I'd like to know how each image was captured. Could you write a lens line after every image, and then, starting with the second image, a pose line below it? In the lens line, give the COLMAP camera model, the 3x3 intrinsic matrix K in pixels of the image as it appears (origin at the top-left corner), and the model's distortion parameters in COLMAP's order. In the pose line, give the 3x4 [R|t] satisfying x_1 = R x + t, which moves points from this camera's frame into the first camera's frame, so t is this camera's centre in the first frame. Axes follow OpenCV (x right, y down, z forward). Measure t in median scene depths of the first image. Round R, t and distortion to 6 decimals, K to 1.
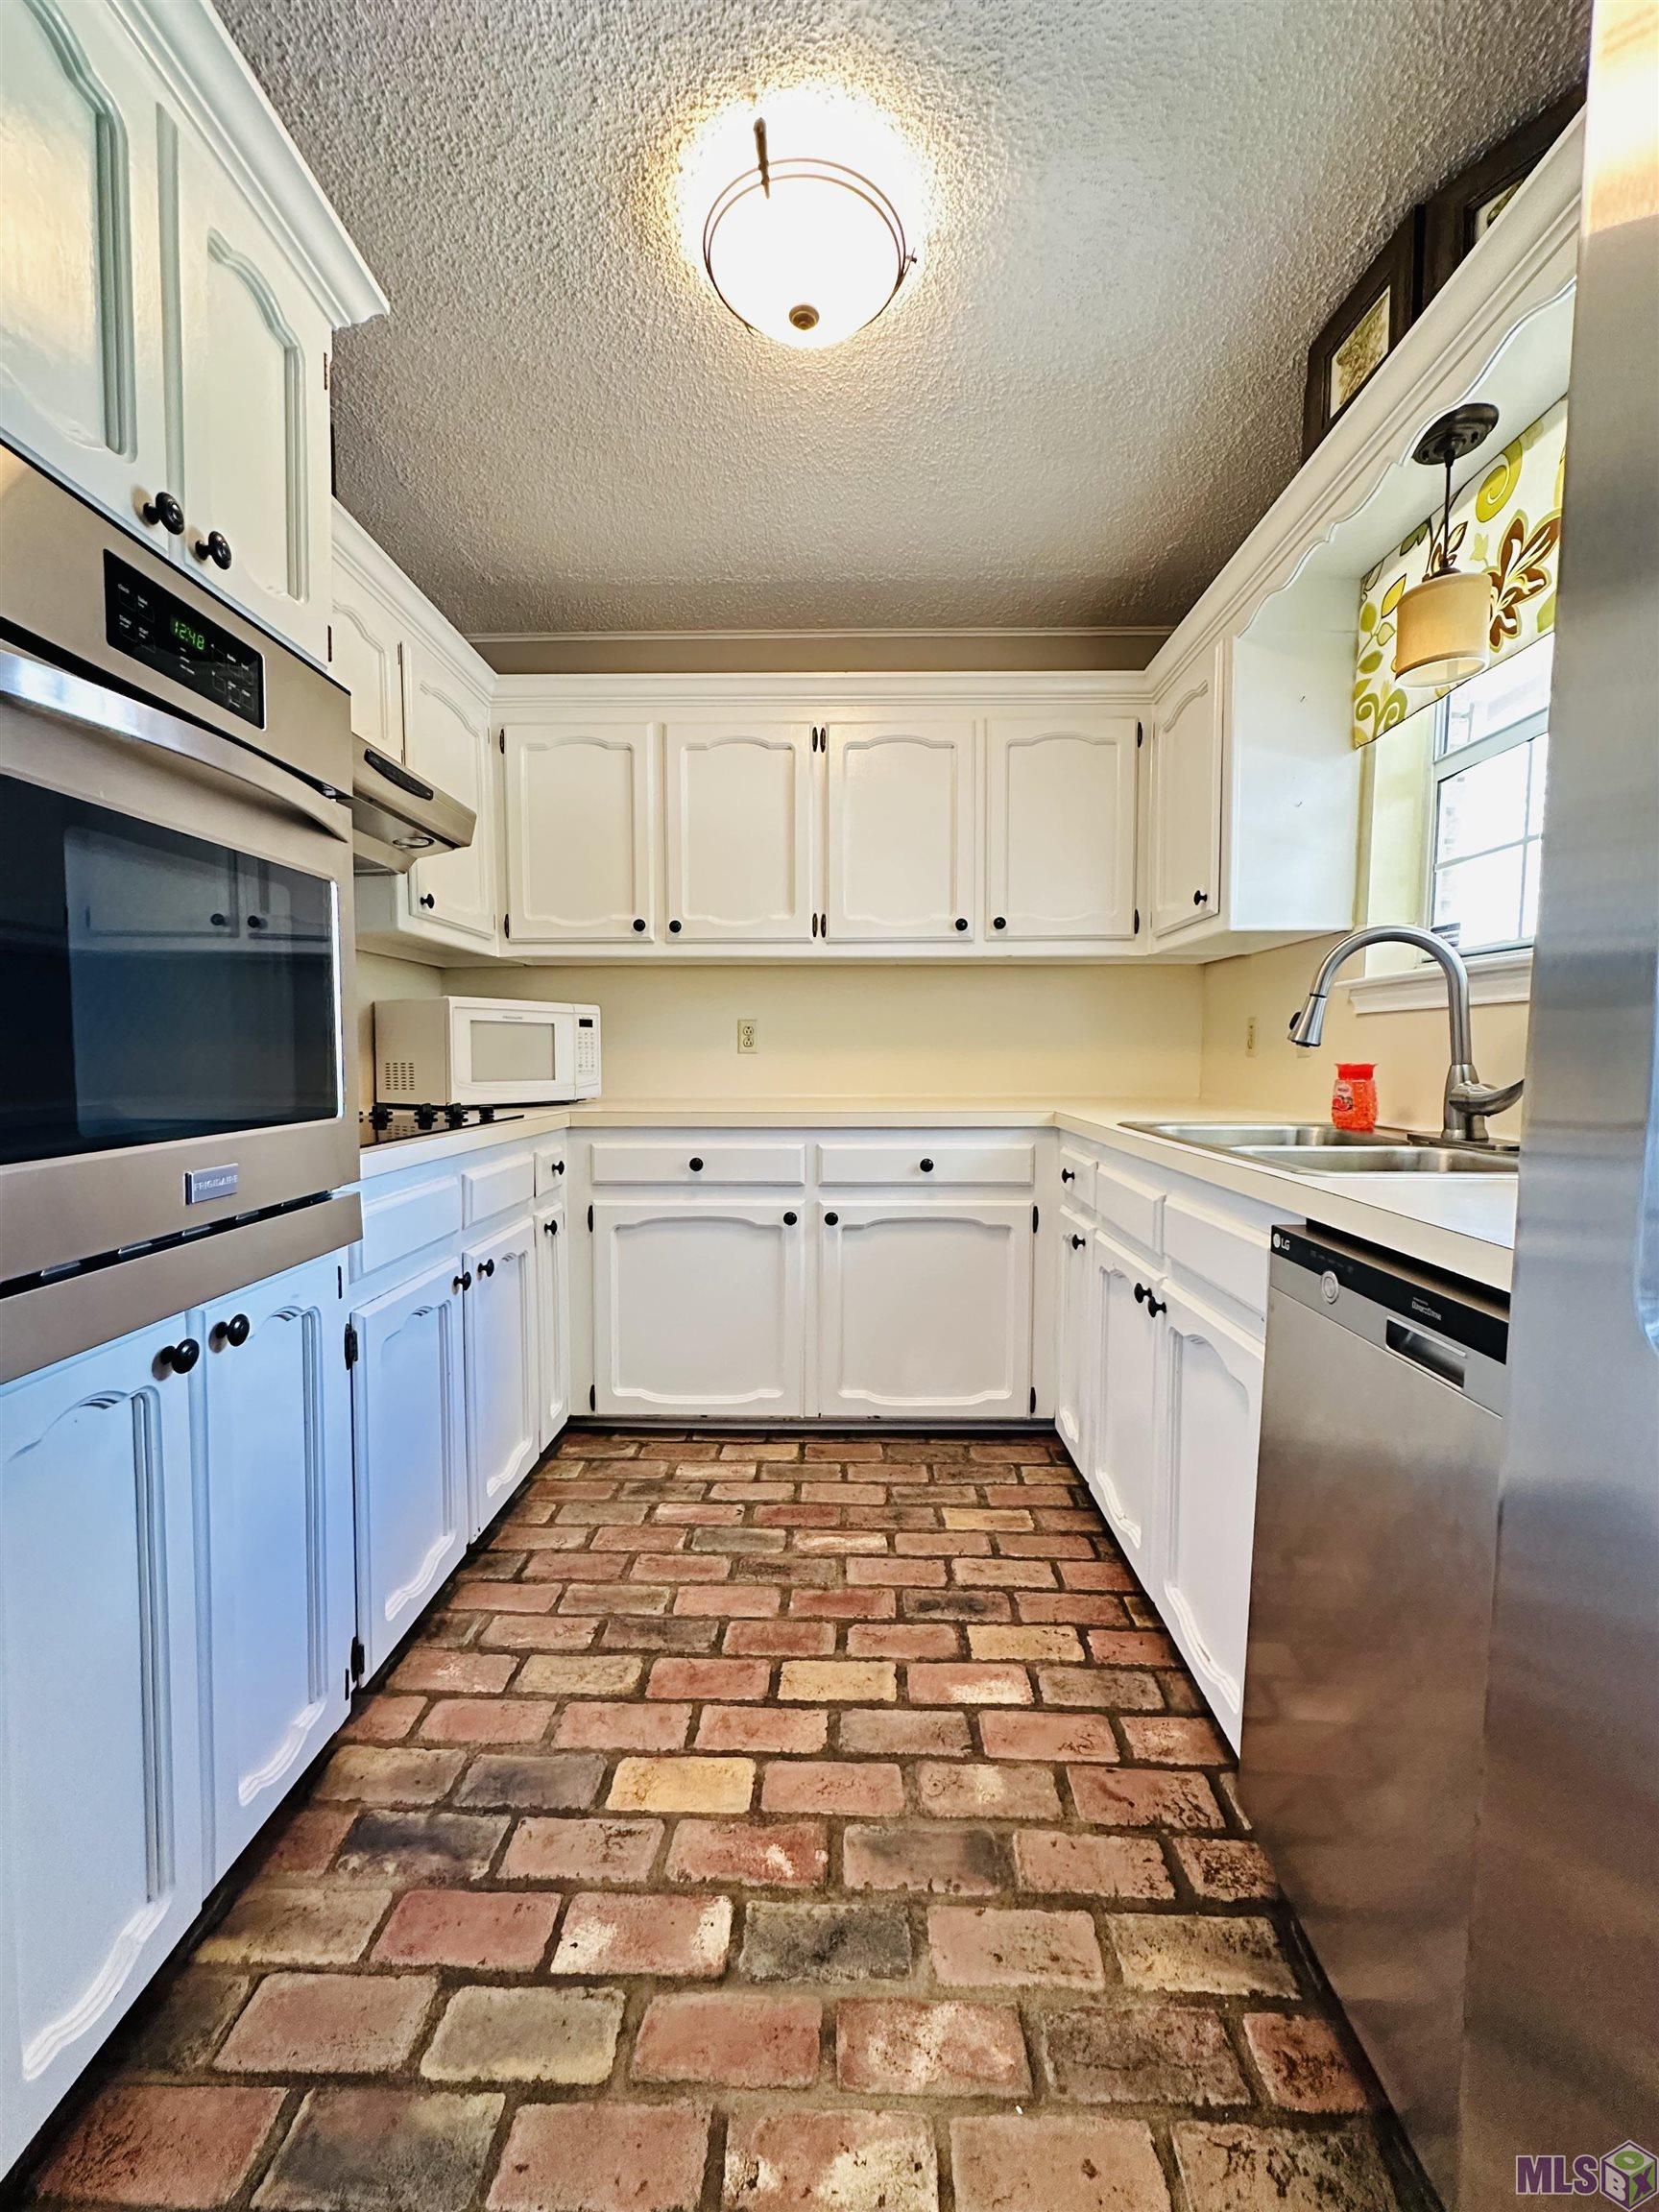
lens RADIAL K [[894.8, 0, 833.4], [0, 894.8, 1100.7], [0, 0, 1]] dist [0.004075, 0.000625]
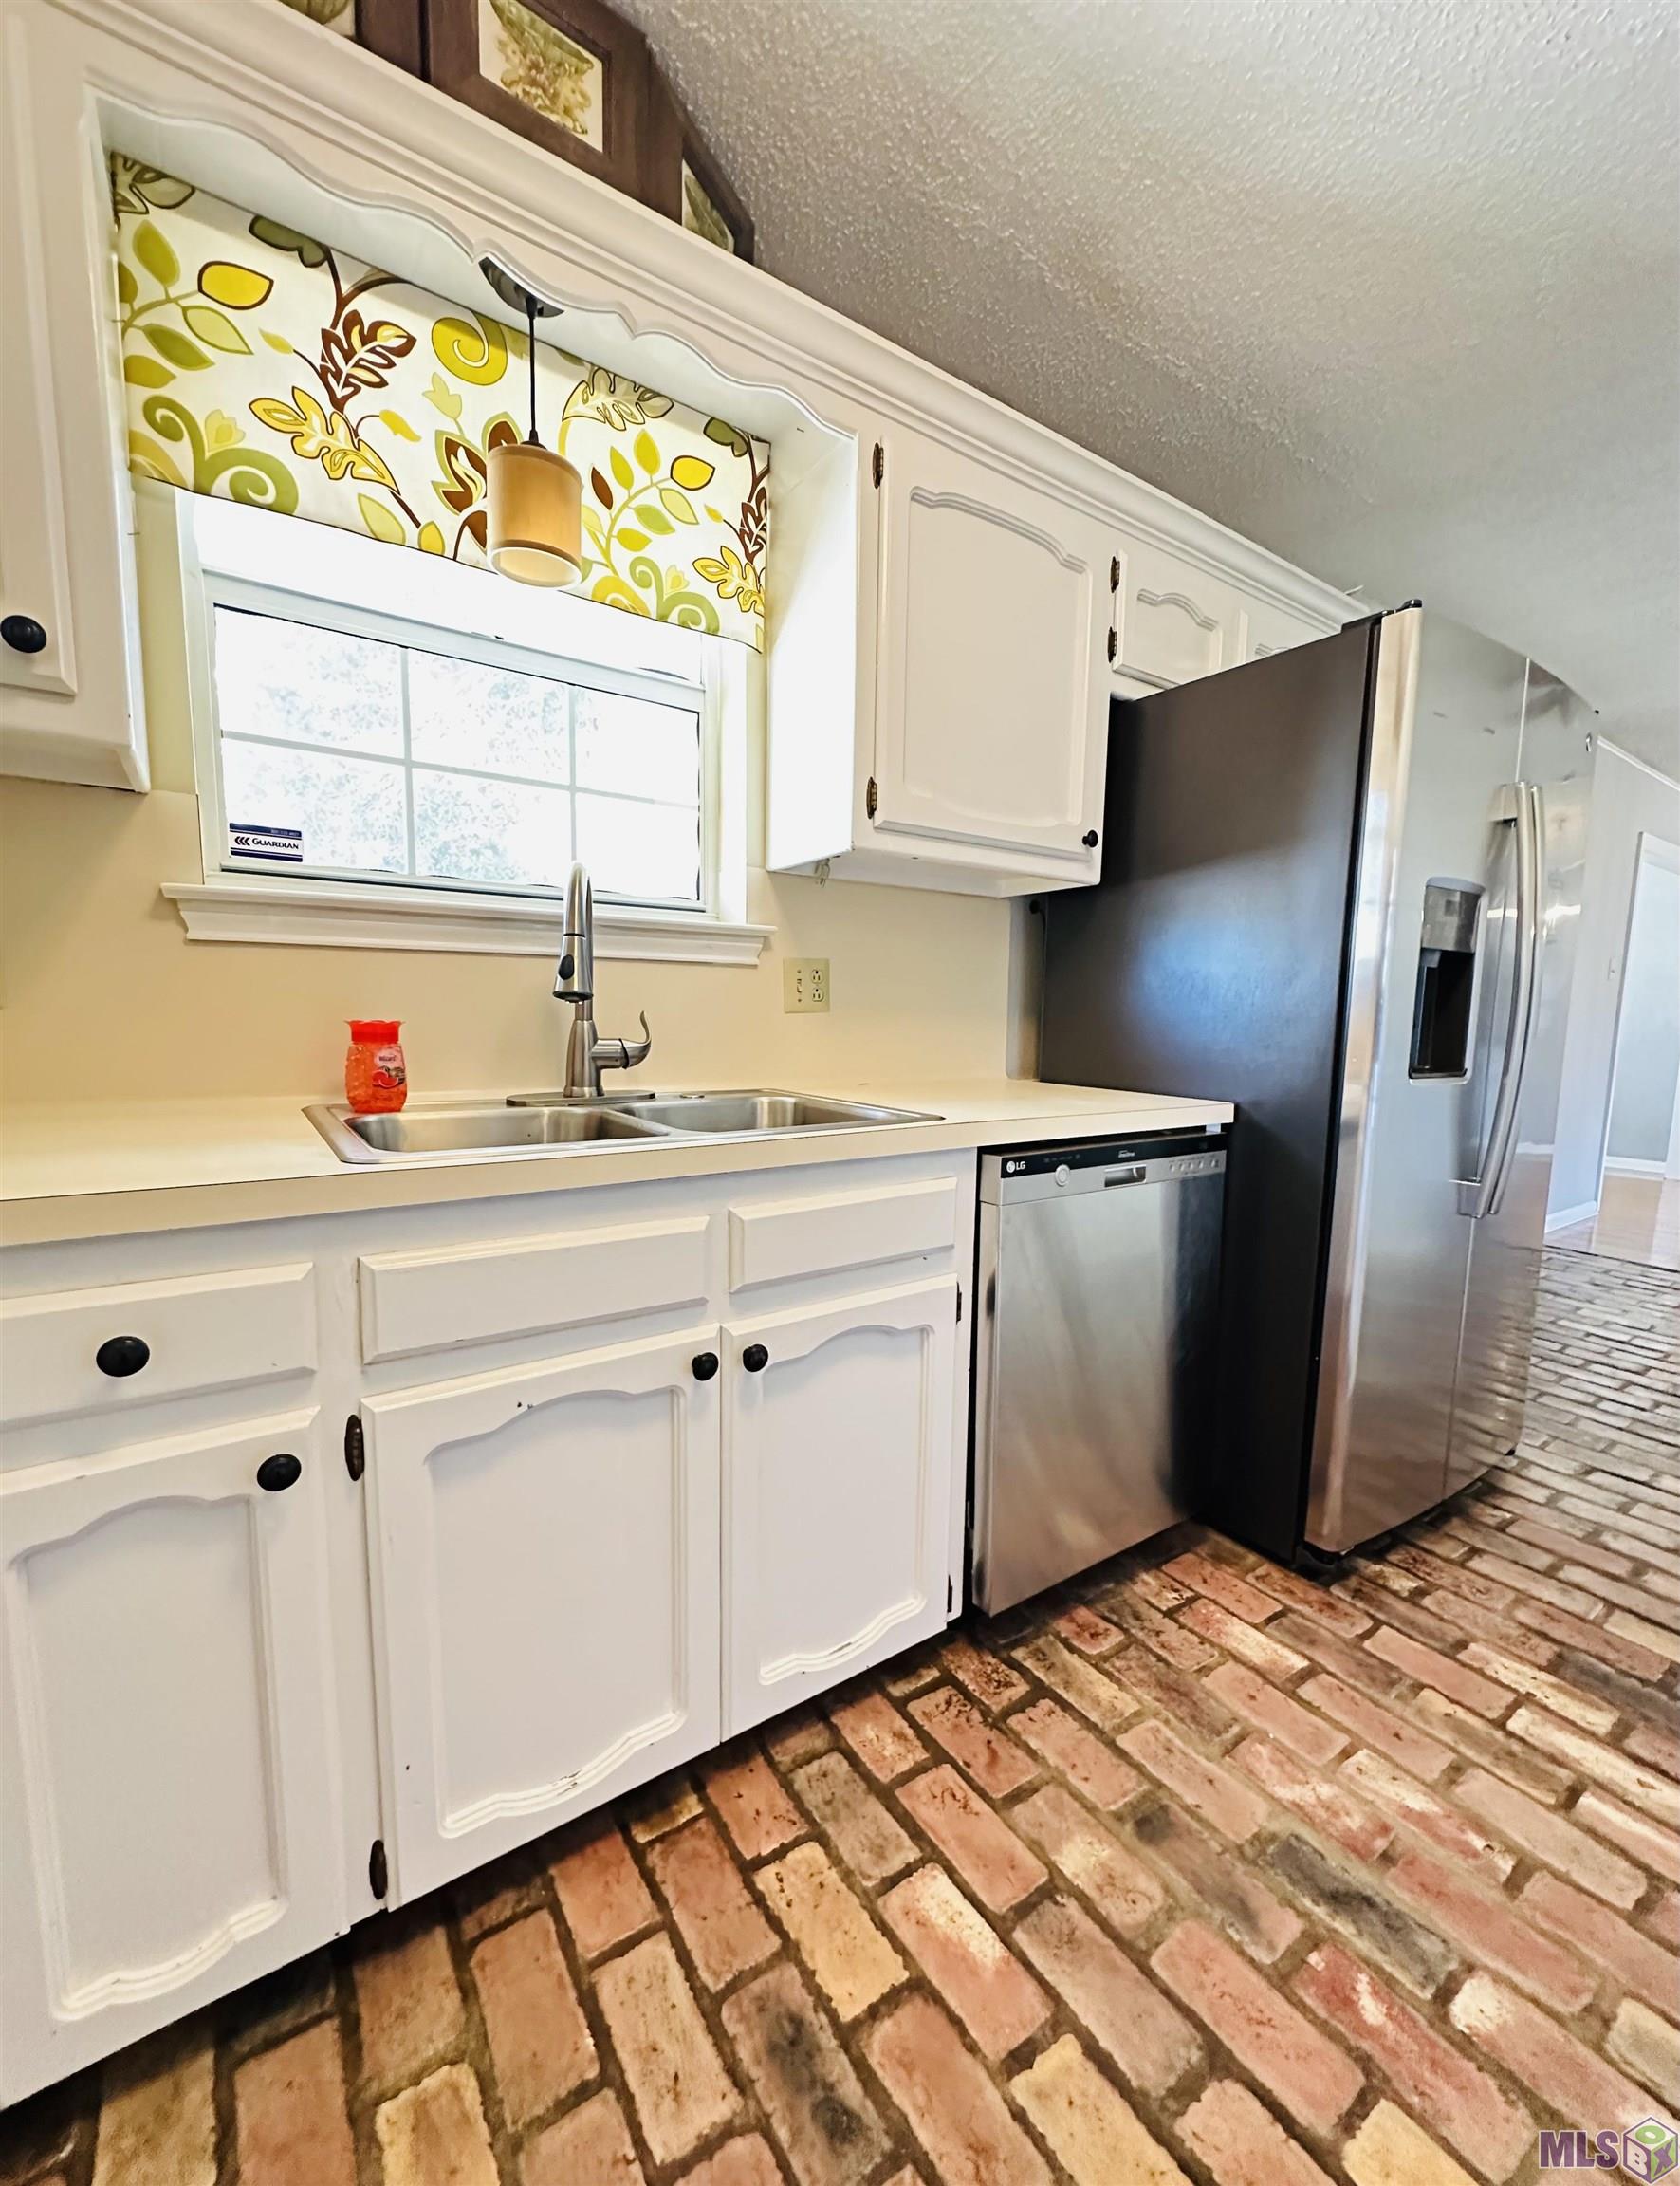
lens RADIAL K [[903.9, 0, 837.7], [0, 903.9, 1122.2], [0, 0, 1]] dist [0.000908, -0.000550]
pose [[-0.592460, -0.113312, 0.797591, -0.276607], [0.024860, 0.987016, 0.158689, -0.085188], [-0.805216, 0.113845, -0.581950, 1.437360]]
